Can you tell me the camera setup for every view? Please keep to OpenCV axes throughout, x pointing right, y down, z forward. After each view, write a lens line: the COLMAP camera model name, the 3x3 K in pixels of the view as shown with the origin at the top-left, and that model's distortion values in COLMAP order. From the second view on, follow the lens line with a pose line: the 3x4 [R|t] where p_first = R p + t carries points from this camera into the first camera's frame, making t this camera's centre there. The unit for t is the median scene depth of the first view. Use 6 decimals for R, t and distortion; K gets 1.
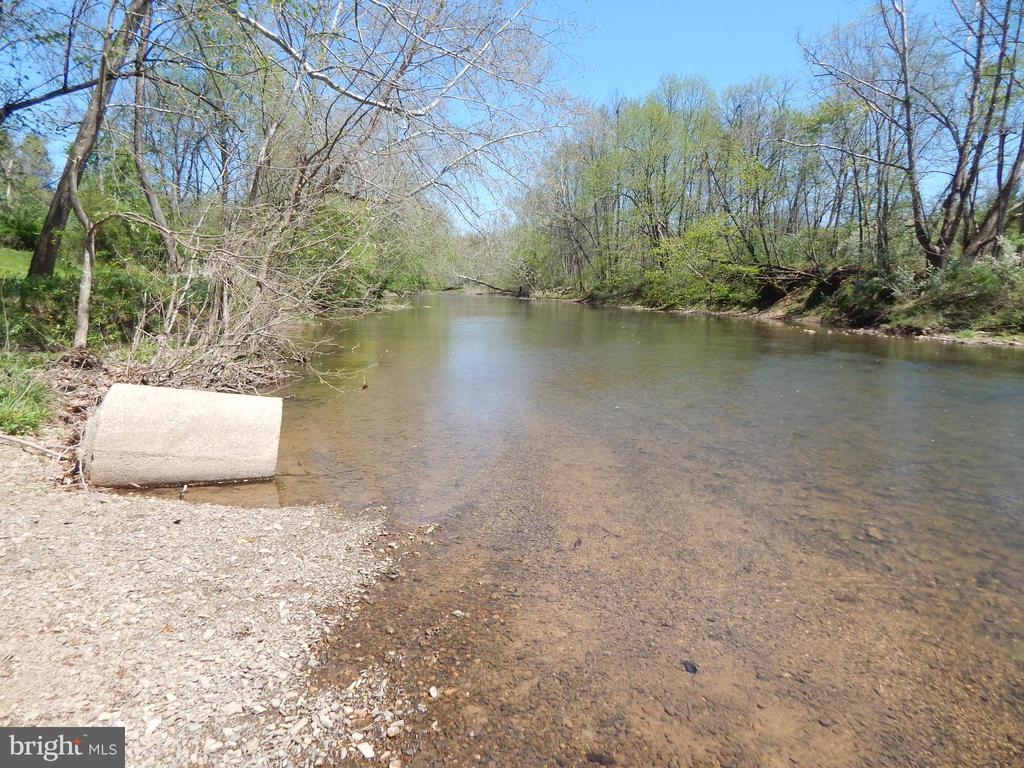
lens RADIAL K [[683.0, 0, 512.0], [0, 683.0, 384.0], [0, 0, 1]] dist [0.008266, -0.004592]
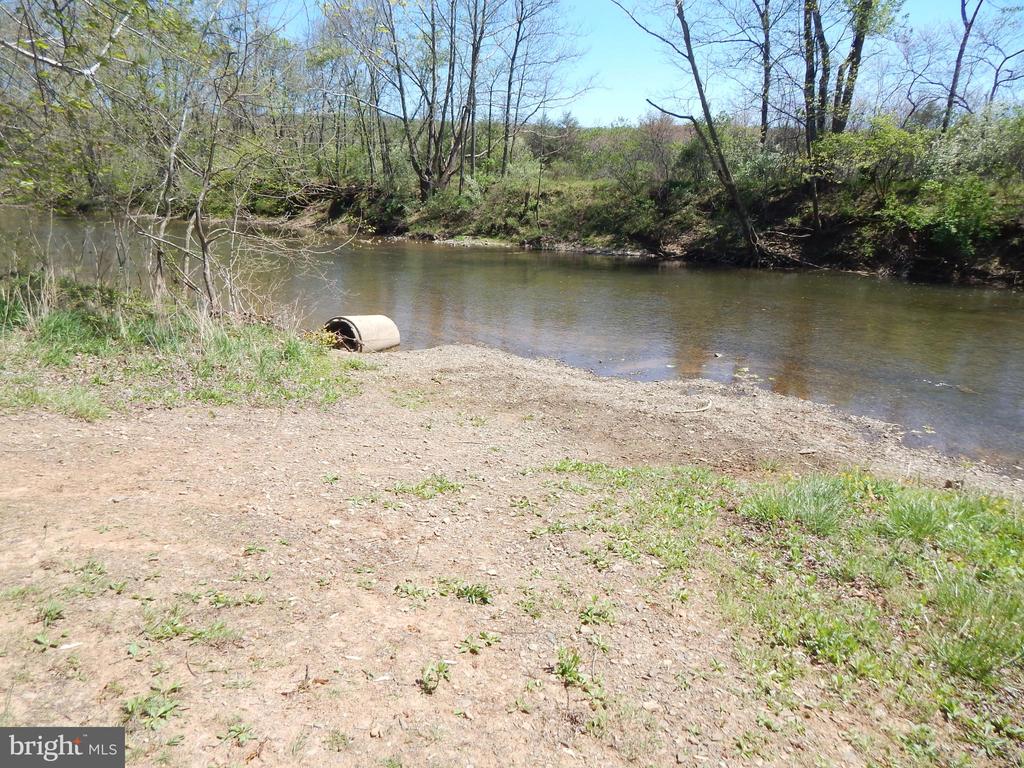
lens RADIAL K [[683.0, 0, 512.0], [0, 683.0, 384.0], [0, 0, 1]] dist [0.008266, -0.004592]
pose [[0.739107, -0.214908, 0.638385, -0.278613], [0.114856, 0.974068, 0.194935, -0.033260], [-0.663723, -0.070756, 0.744624, -0.238650]]
